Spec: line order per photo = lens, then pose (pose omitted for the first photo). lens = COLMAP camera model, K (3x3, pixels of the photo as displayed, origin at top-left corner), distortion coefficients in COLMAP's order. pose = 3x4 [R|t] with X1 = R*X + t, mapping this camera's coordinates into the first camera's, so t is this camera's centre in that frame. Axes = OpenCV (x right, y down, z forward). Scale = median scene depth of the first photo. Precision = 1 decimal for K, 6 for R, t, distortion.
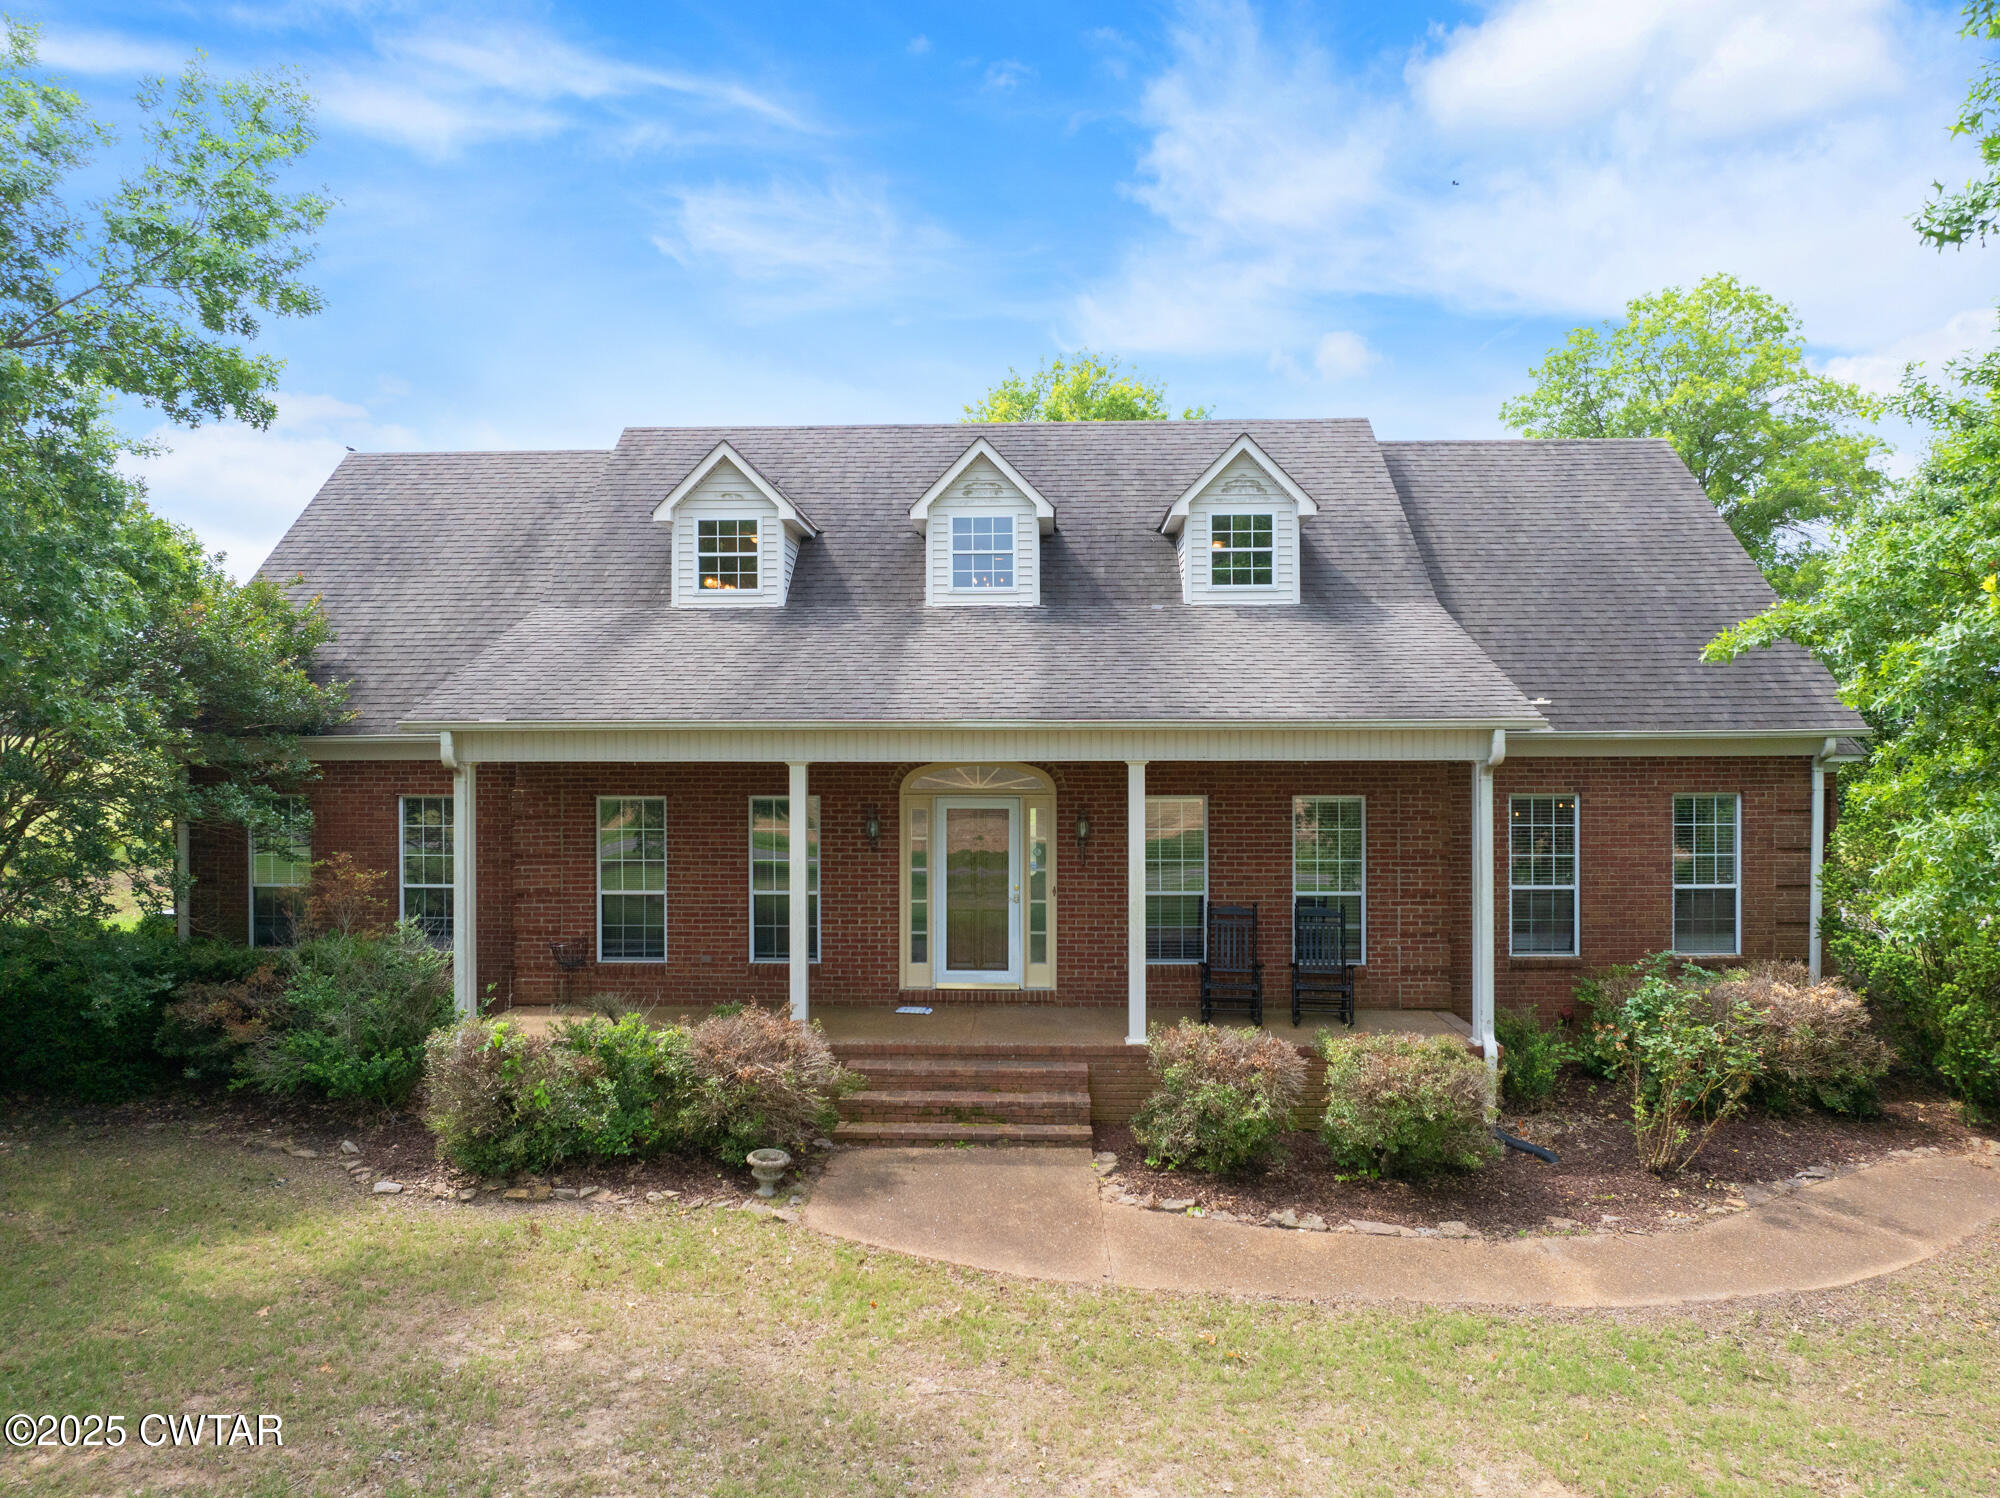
lens RADIAL K [[1412.8, 0, 986.1], [0, 1412.8, 740.8], [0, 0, 1]] dist [-0.037238, 0.000230]
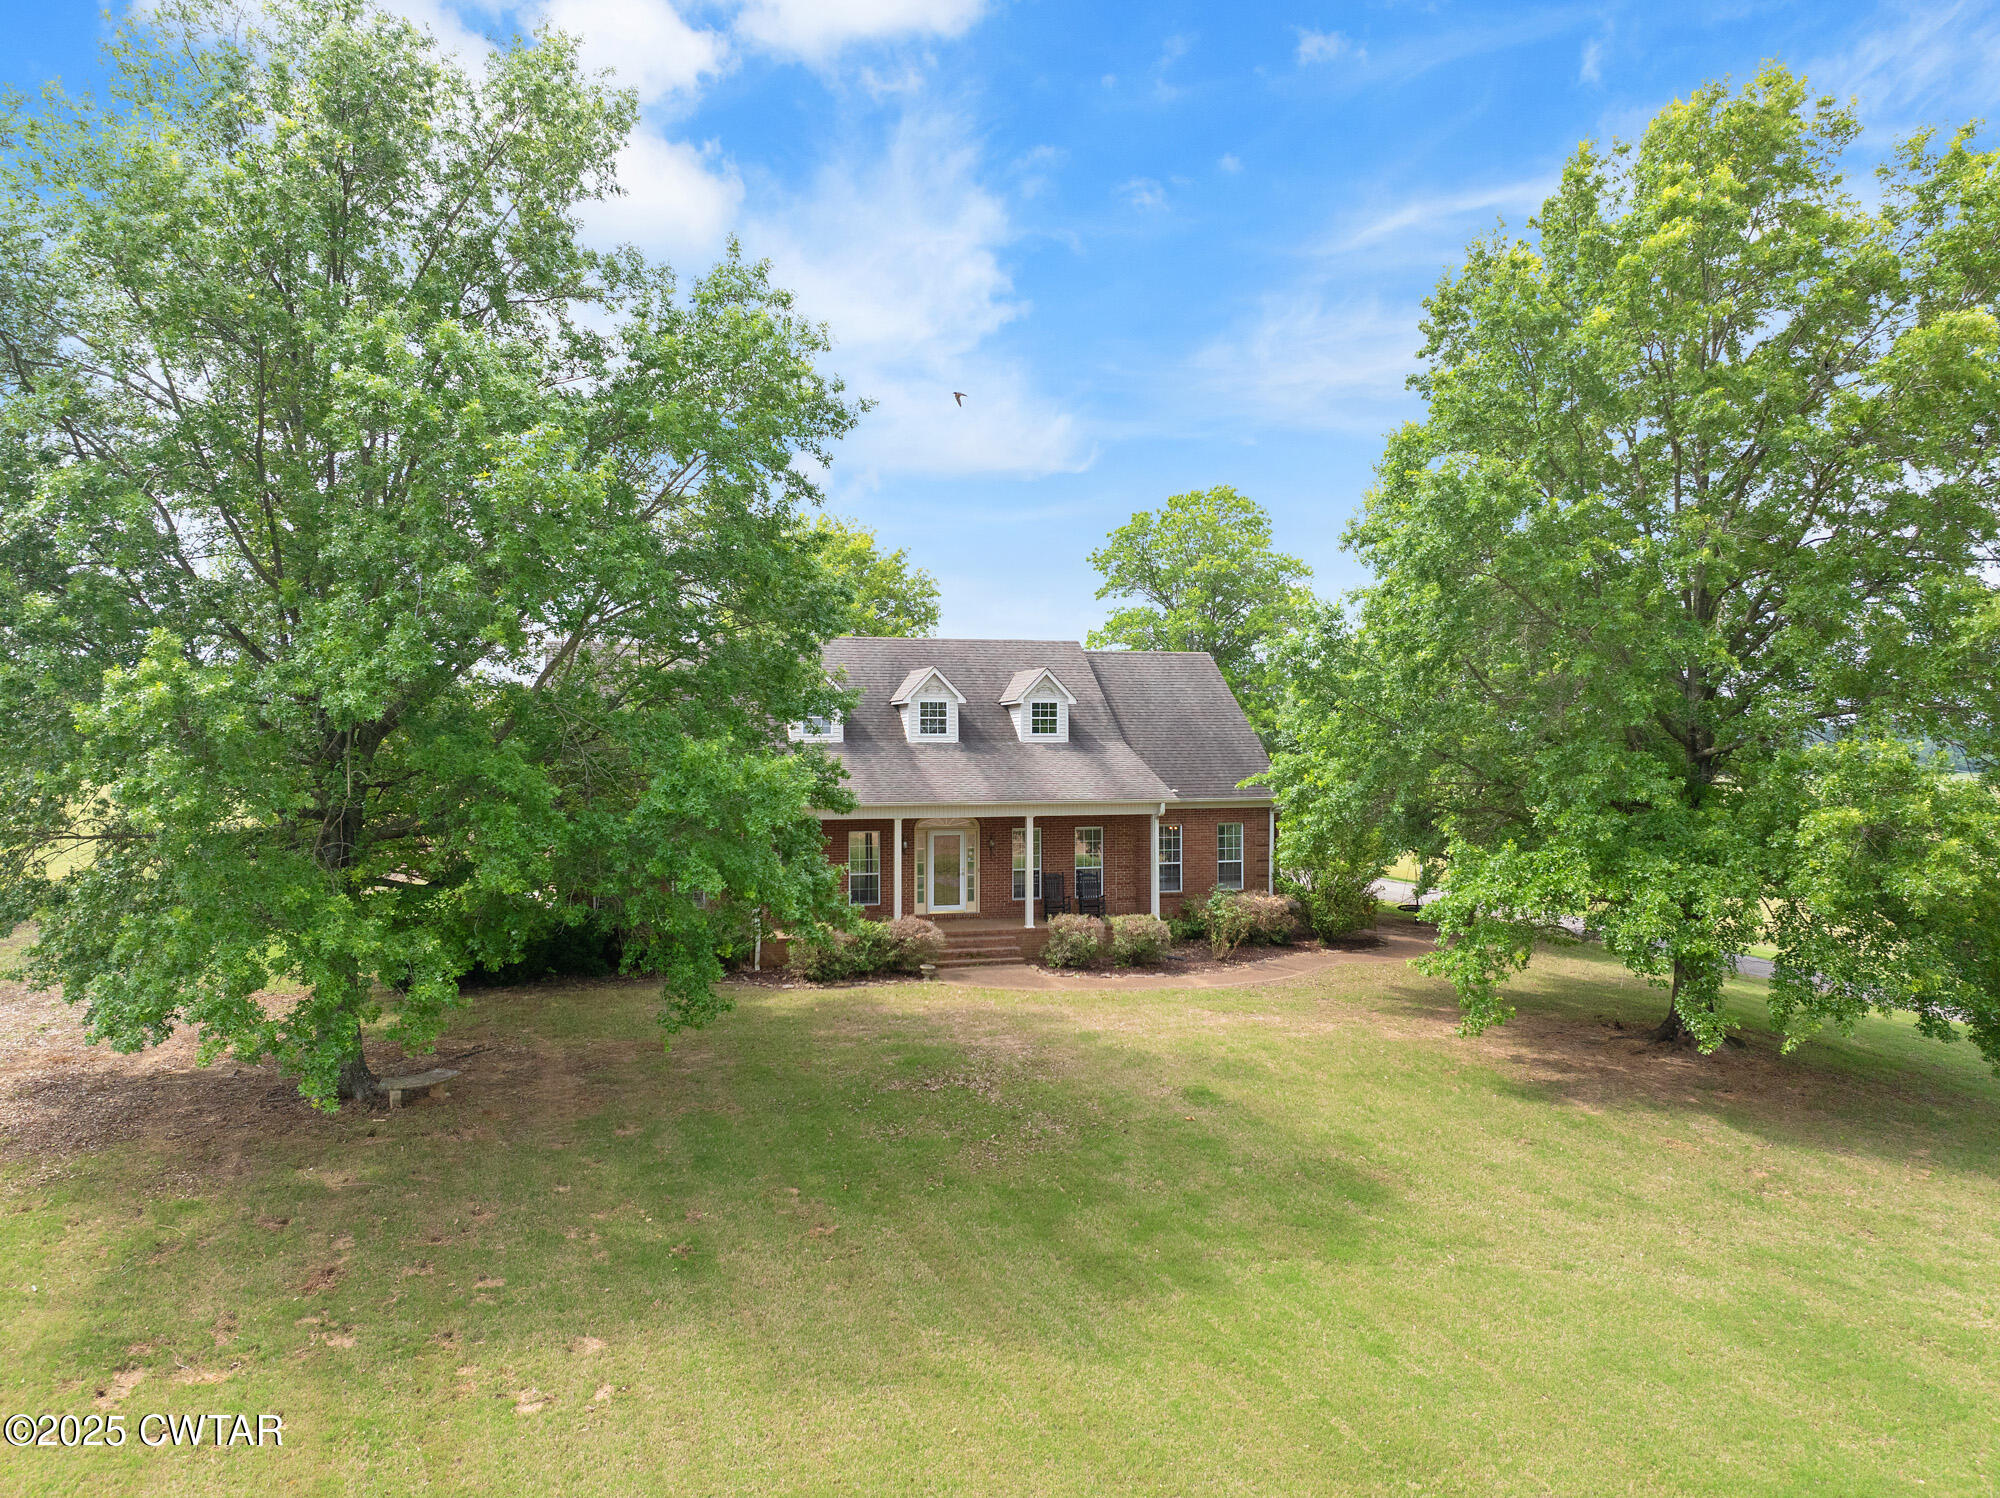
lens RADIAL K [[1412.8, 0, 1002.4], [0, 1412.8, 749.8], [0, 0, 1]] dist [-0.037238, 0.000230]
pose [[0.943779, -0.000167, 0.330576, -0.686737], [0.000429, 1.000000, -0.000720, -0.090766], [-0.330576, 0.000822, 0.943779, -1.213454]]
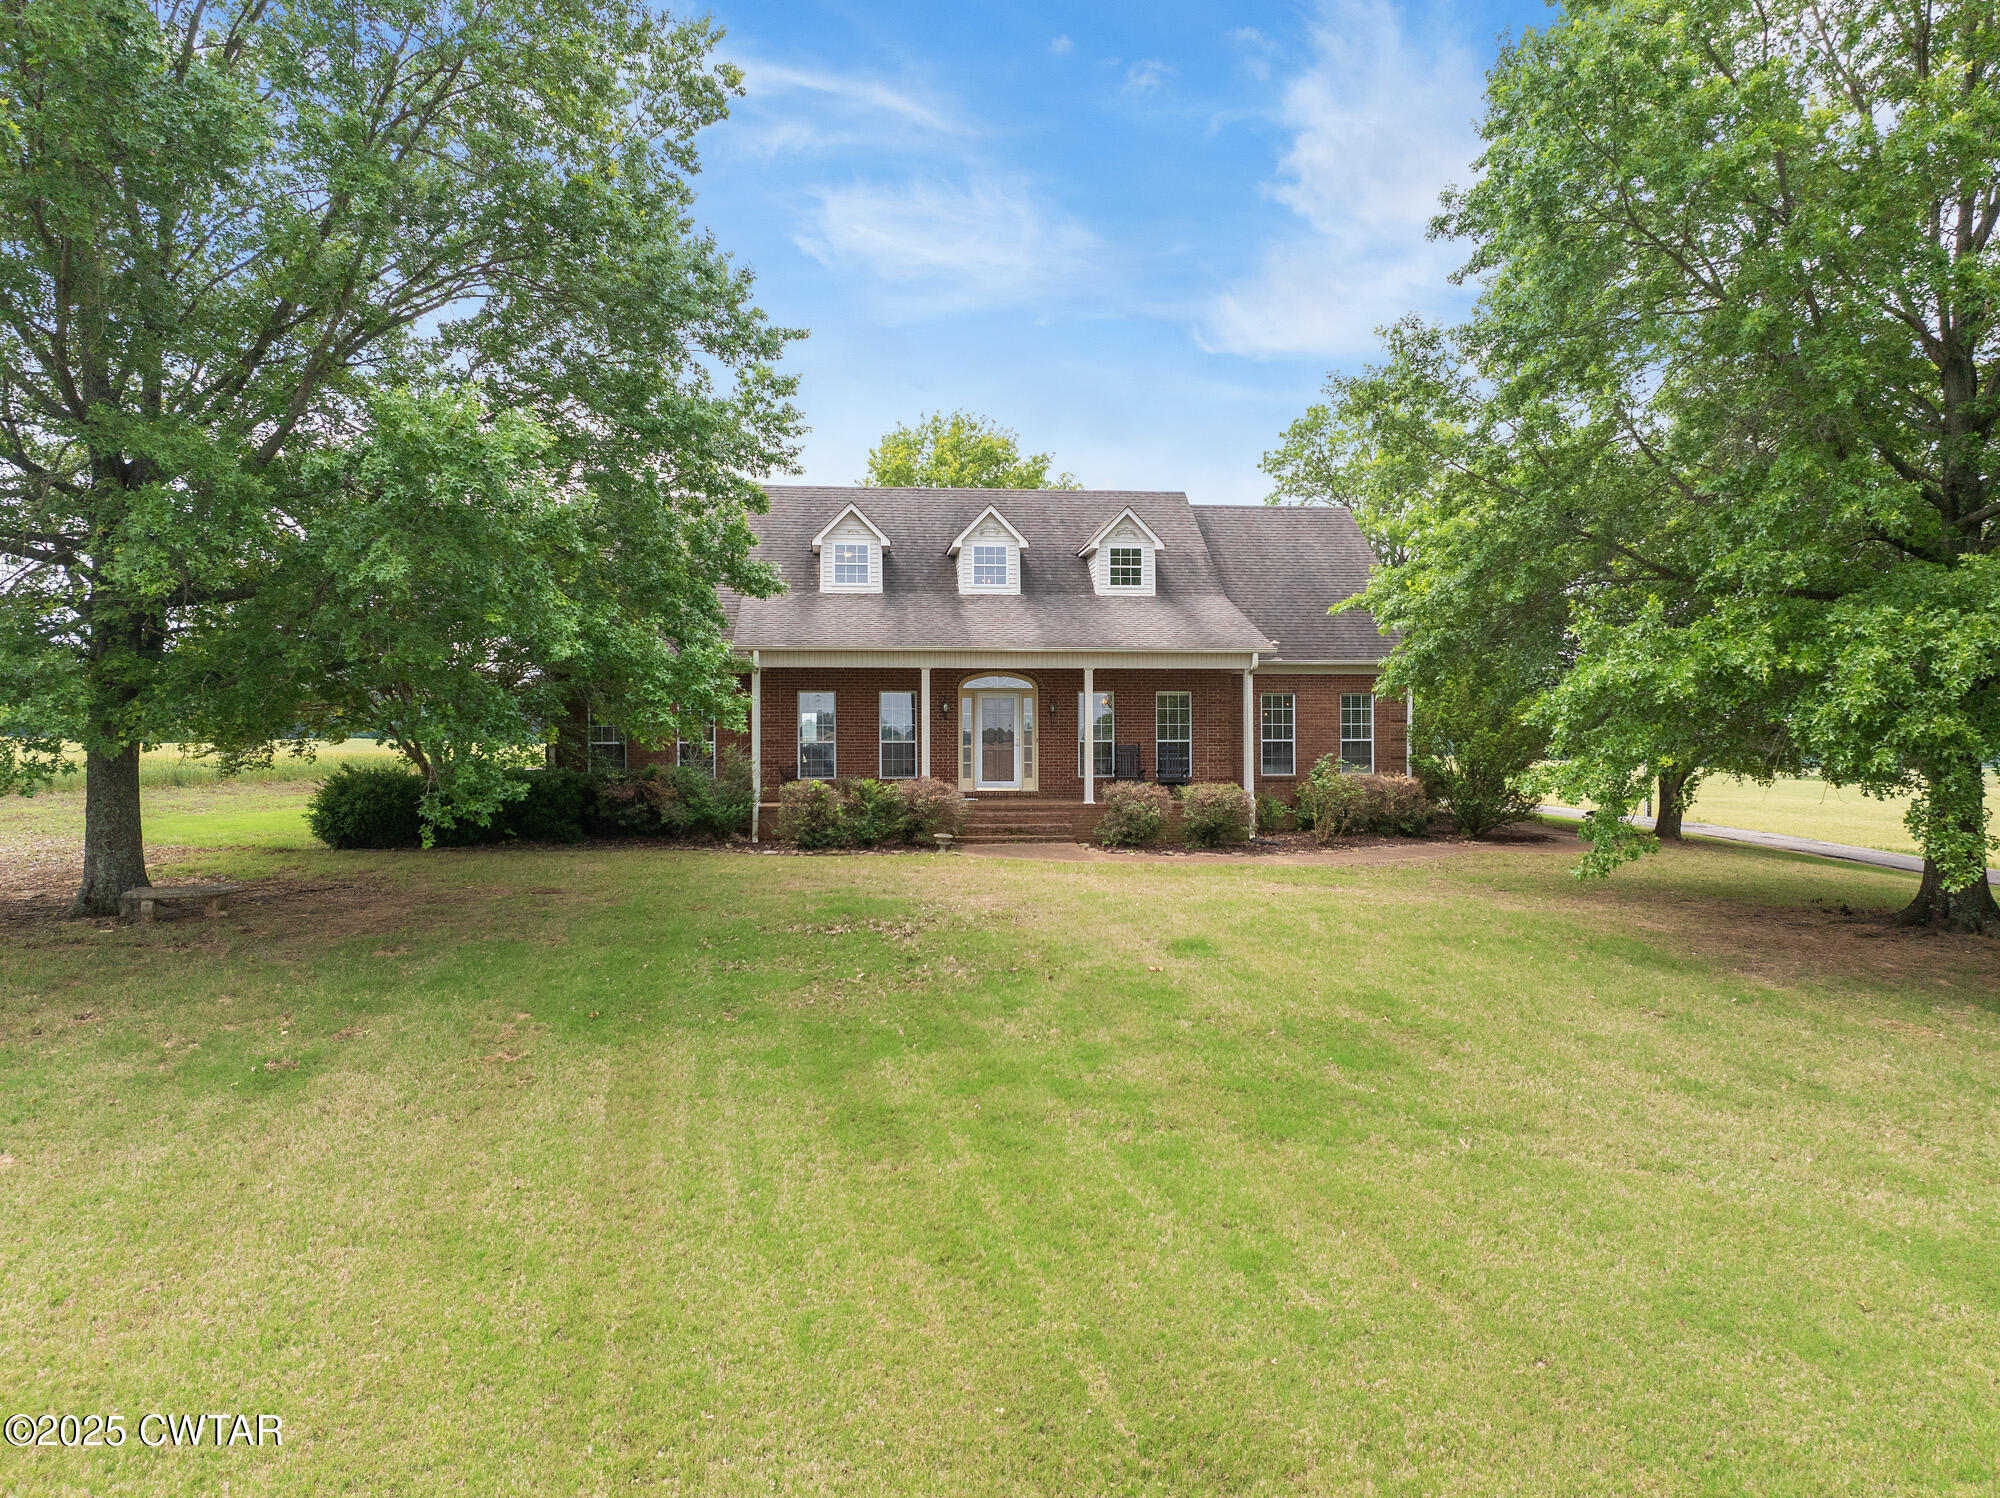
lens RADIAL K [[1412.8, 0, 995.2], [0, 1412.8, 737.8], [0, 0, 1]] dist [-0.037238, 0.000230]
pose [[0.986632, 0.000055, 0.162963, -0.328214], [0.000710, 0.999989, -0.004637, 0.112550], [-0.162961, 0.004690, 0.986621, -0.919507]]
